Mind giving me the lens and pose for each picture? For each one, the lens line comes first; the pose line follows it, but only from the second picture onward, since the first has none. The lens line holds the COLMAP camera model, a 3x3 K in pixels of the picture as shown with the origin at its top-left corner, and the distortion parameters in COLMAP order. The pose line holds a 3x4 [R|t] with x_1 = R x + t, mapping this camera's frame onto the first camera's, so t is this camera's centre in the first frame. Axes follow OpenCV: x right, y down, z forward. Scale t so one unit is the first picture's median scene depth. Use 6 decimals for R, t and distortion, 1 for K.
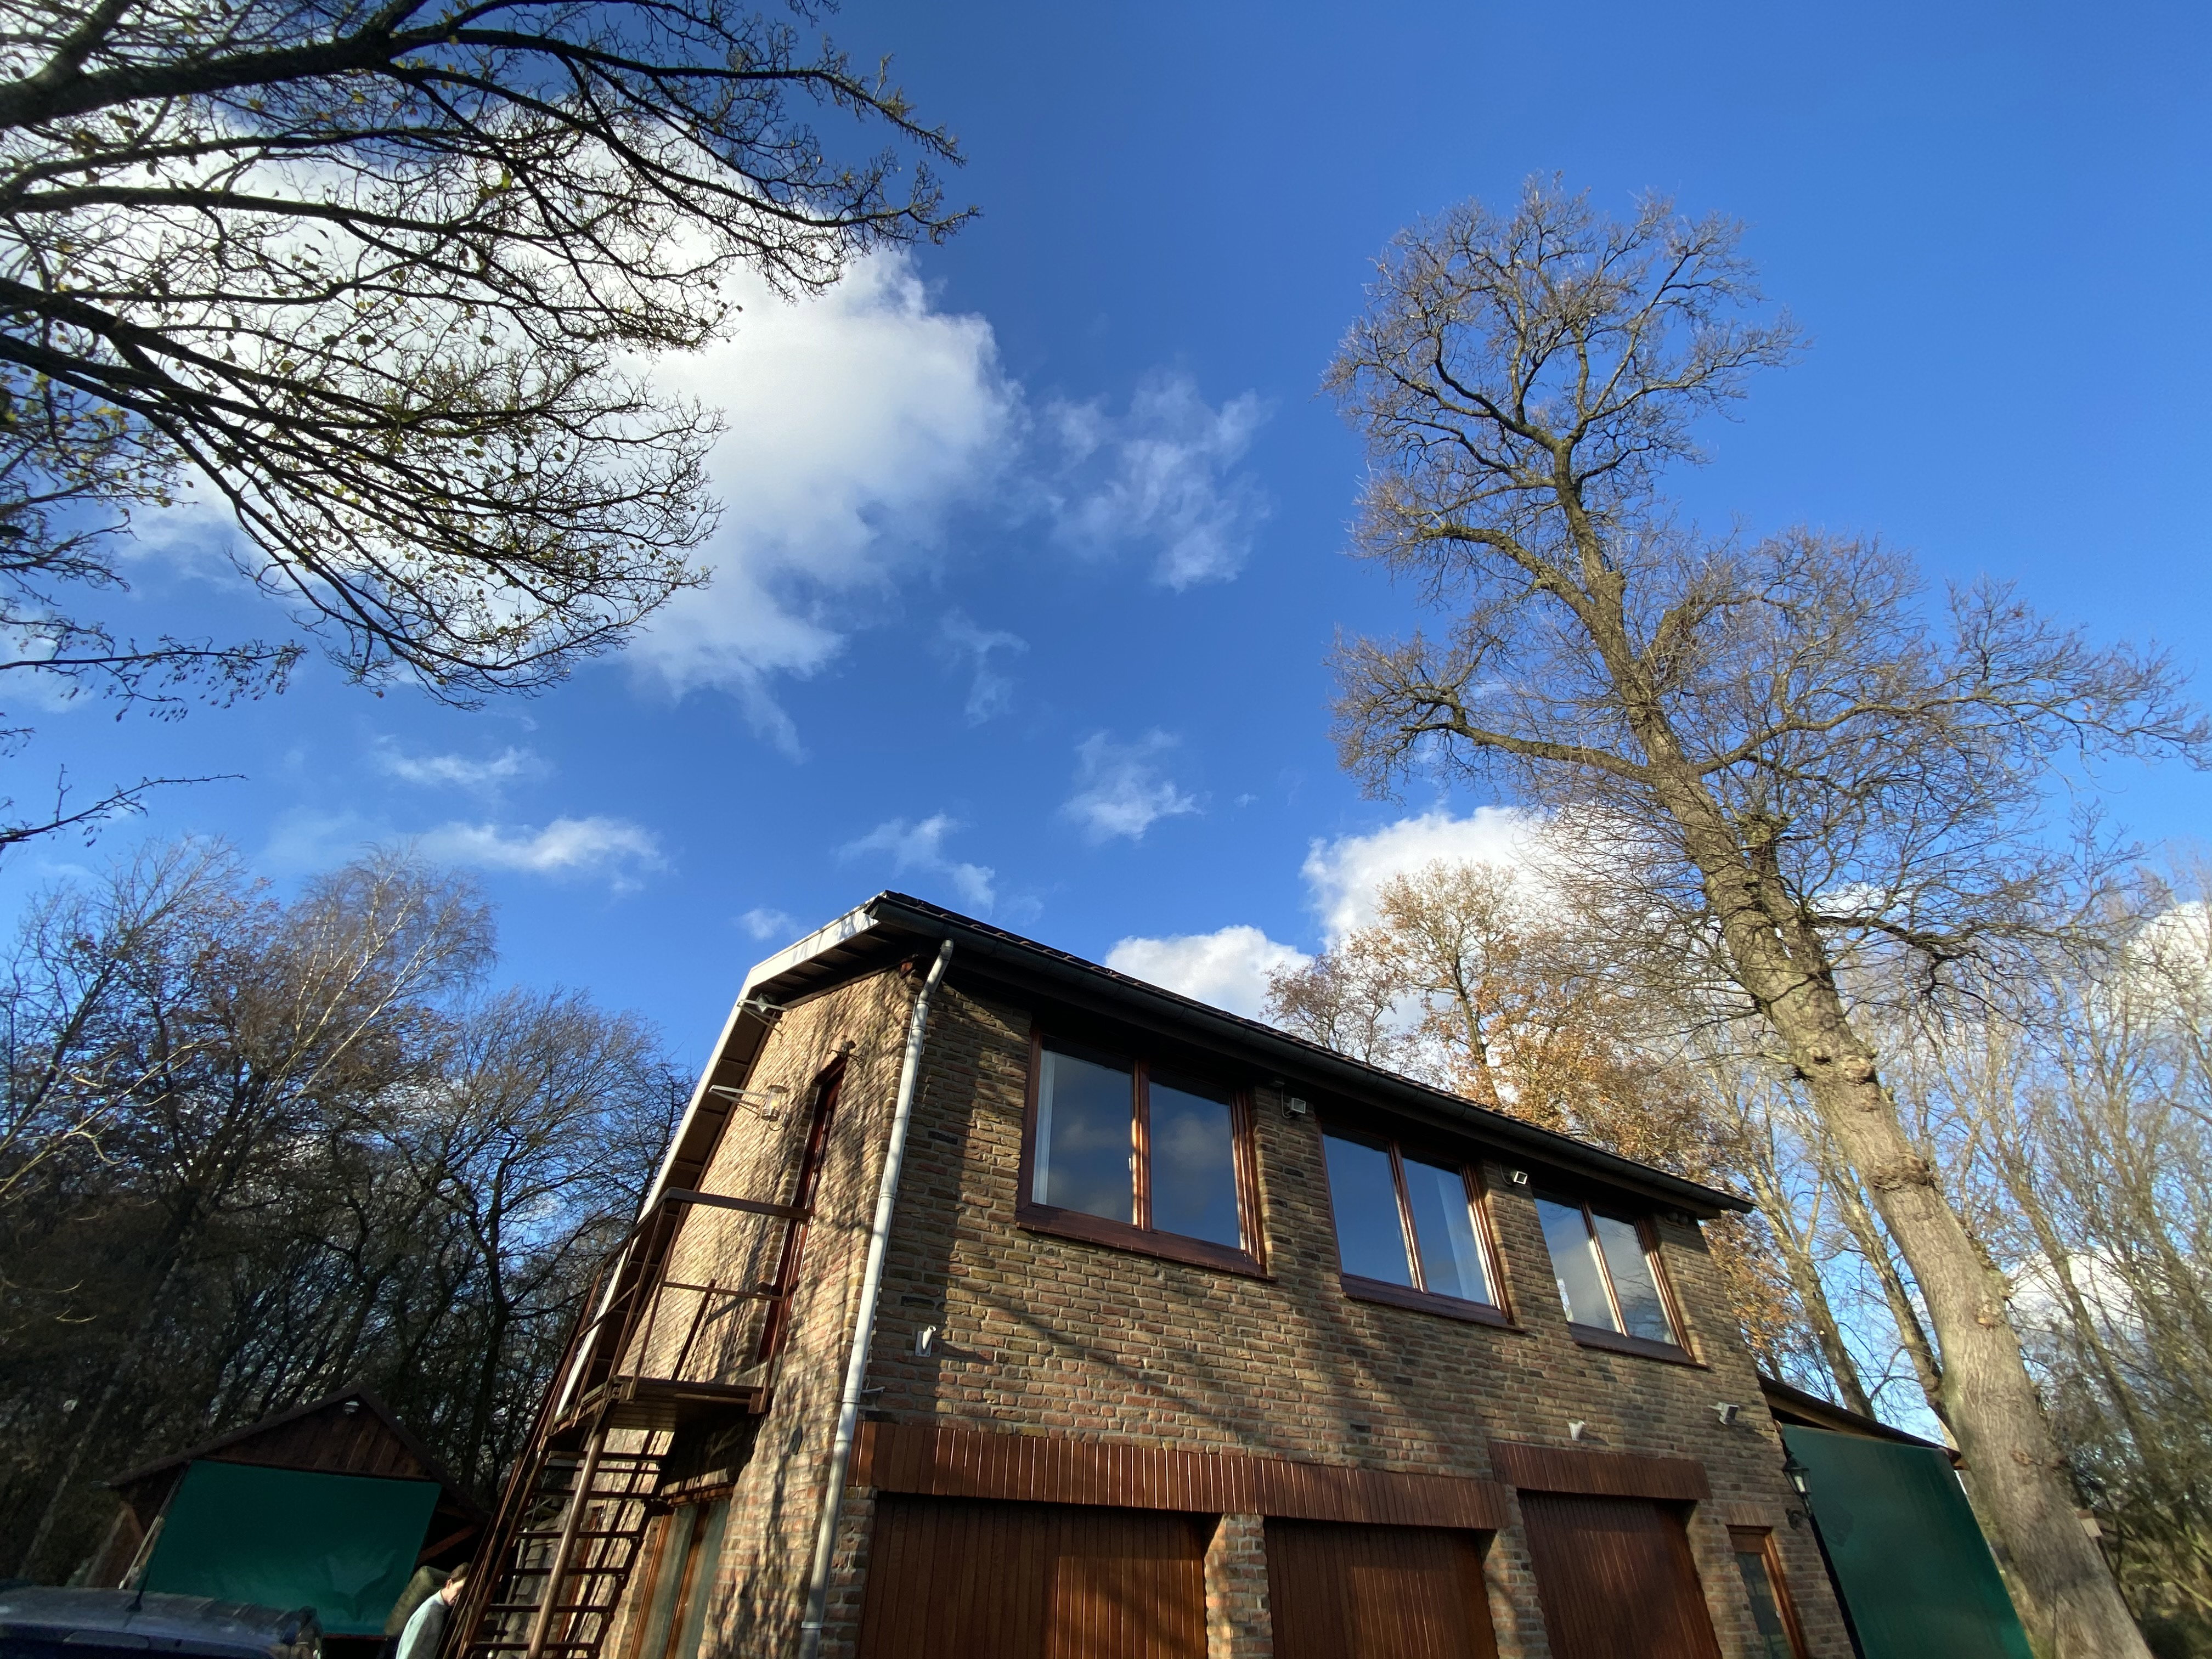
lens RADIAL K [[889.7, 0, 1104.5], [0, 889.7, 821.0], [0, 0, 1]] dist [0.018113, -0.020447]
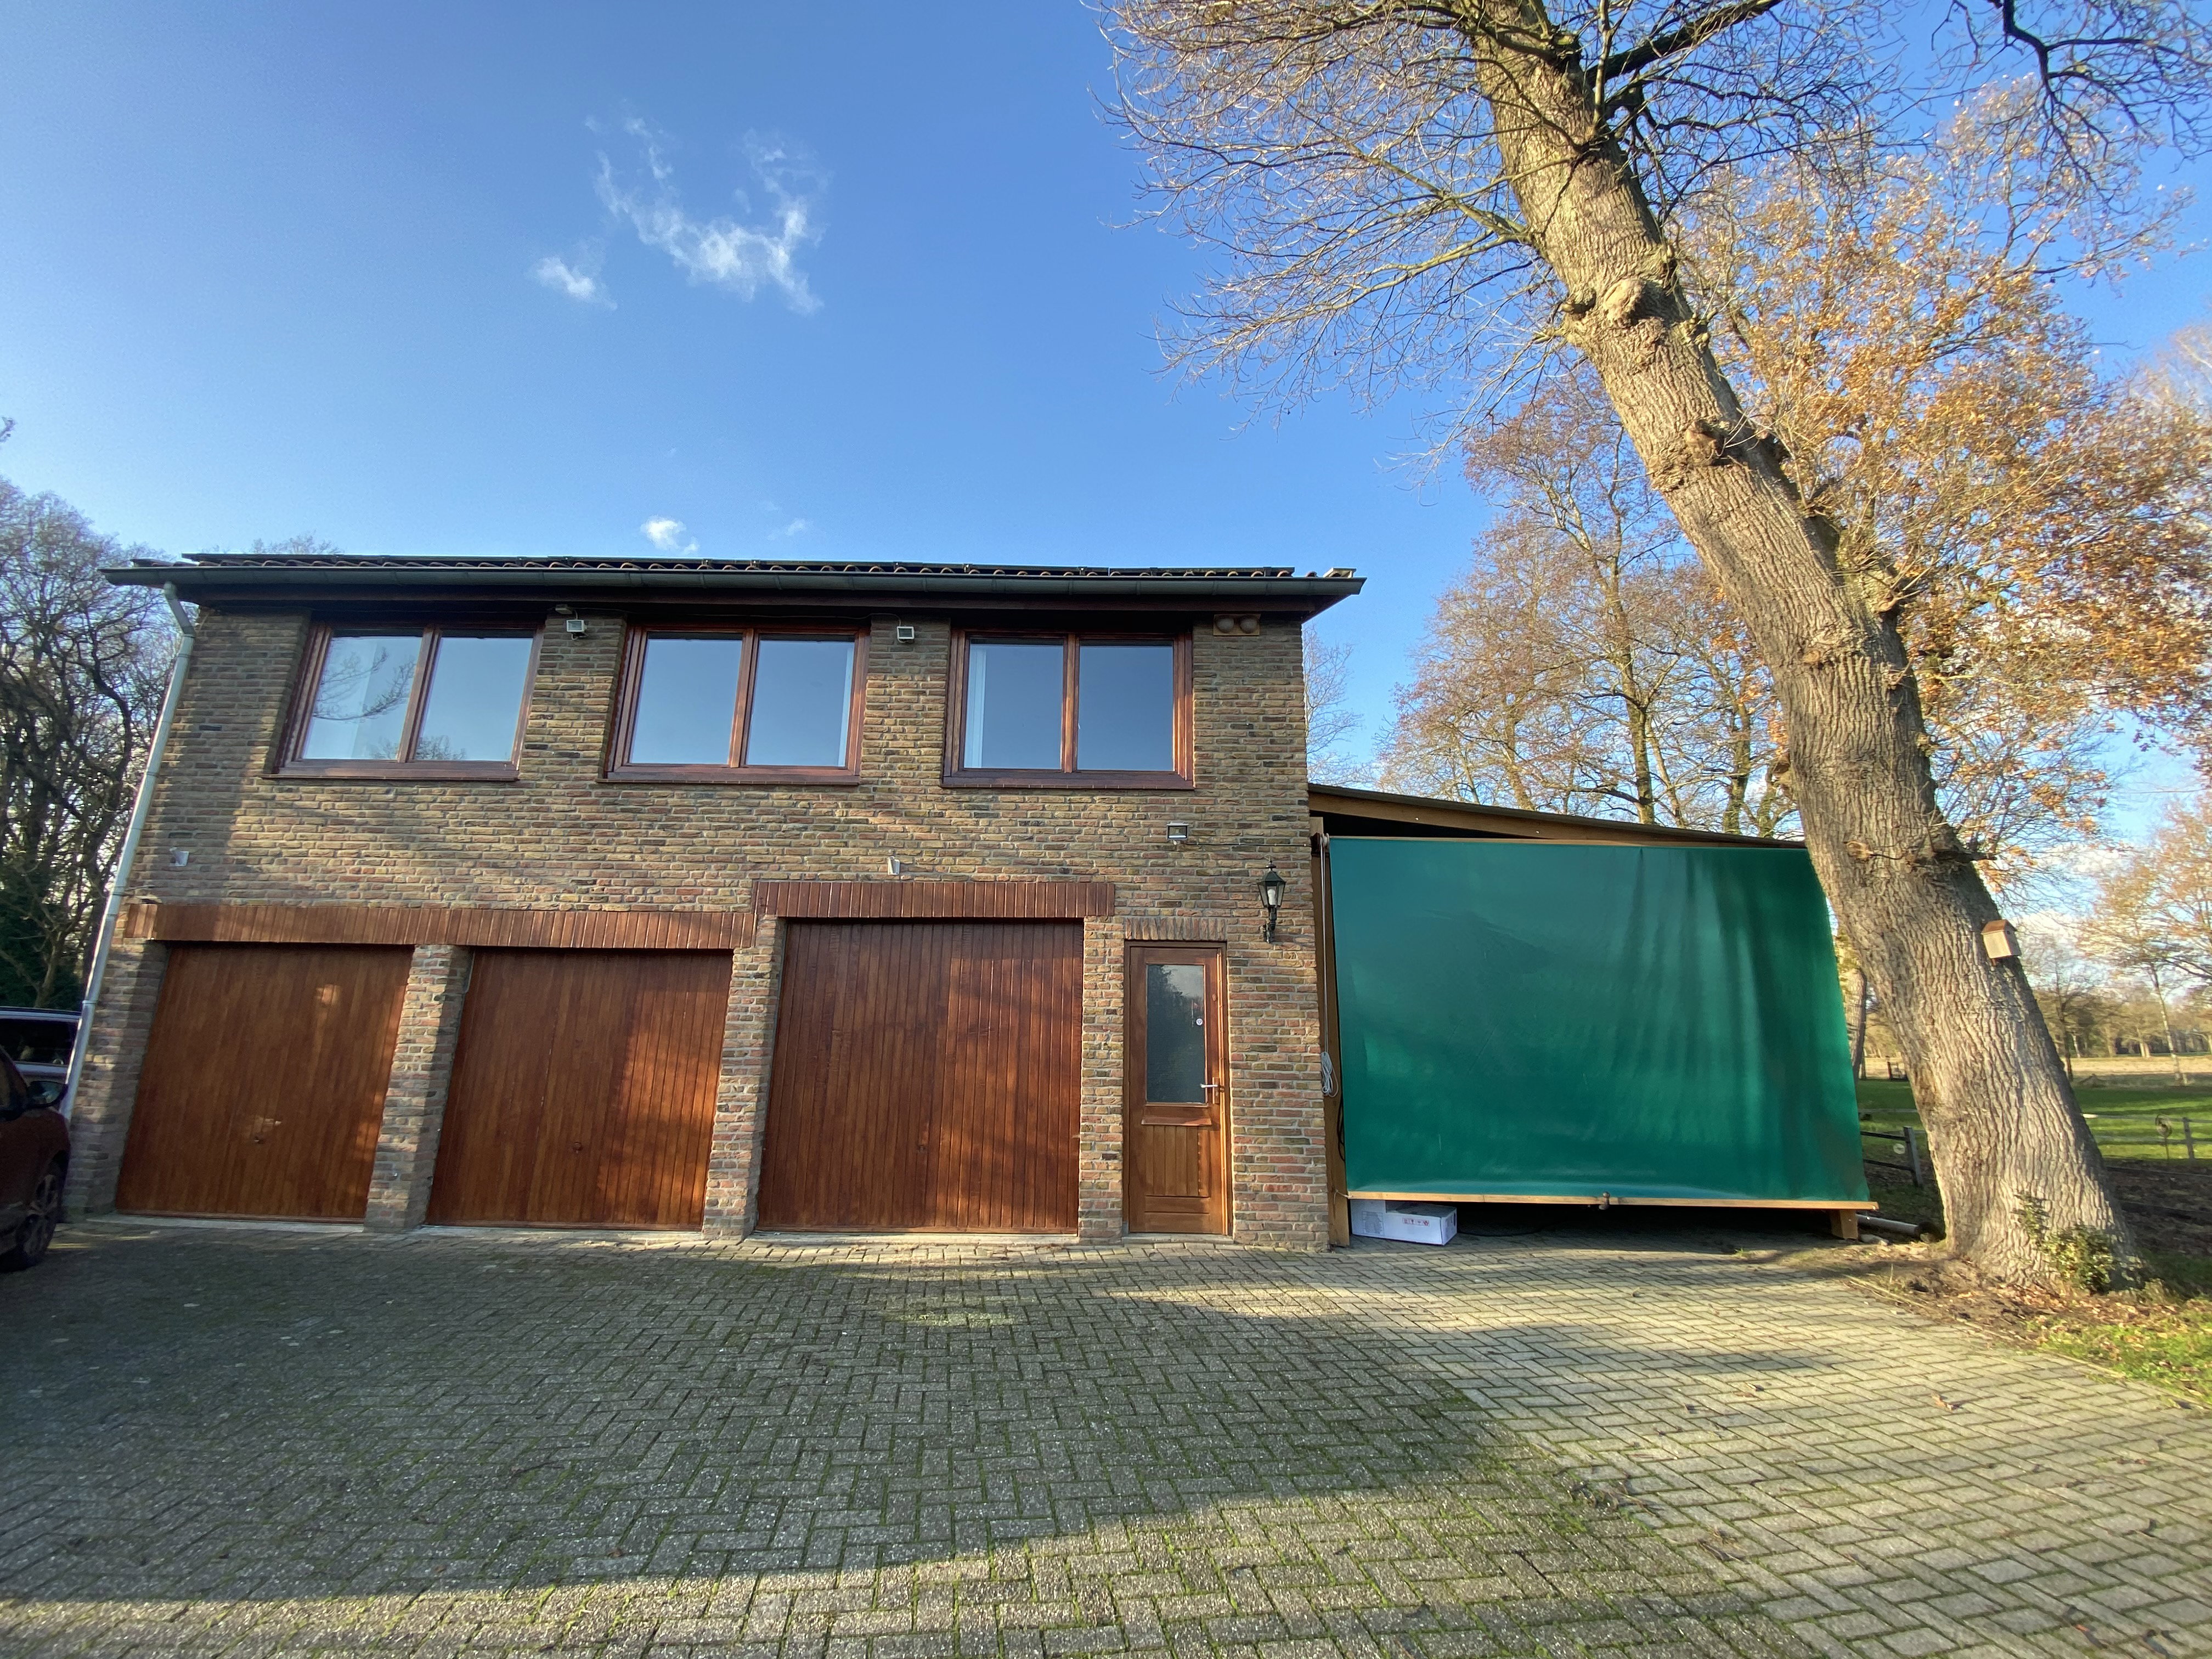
lens RADIAL K [[889.7, 0, 1104.5], [0, 889.7, 821.0], [0, 0, 1]] dist [0.018113, -0.020447]
pose [[0.833478, -0.160083, -0.528855, 1.209141], [0.360270, 0.883134, 0.300465, 0.413017], [0.418950, -0.440962, 0.793747, 0.325387]]
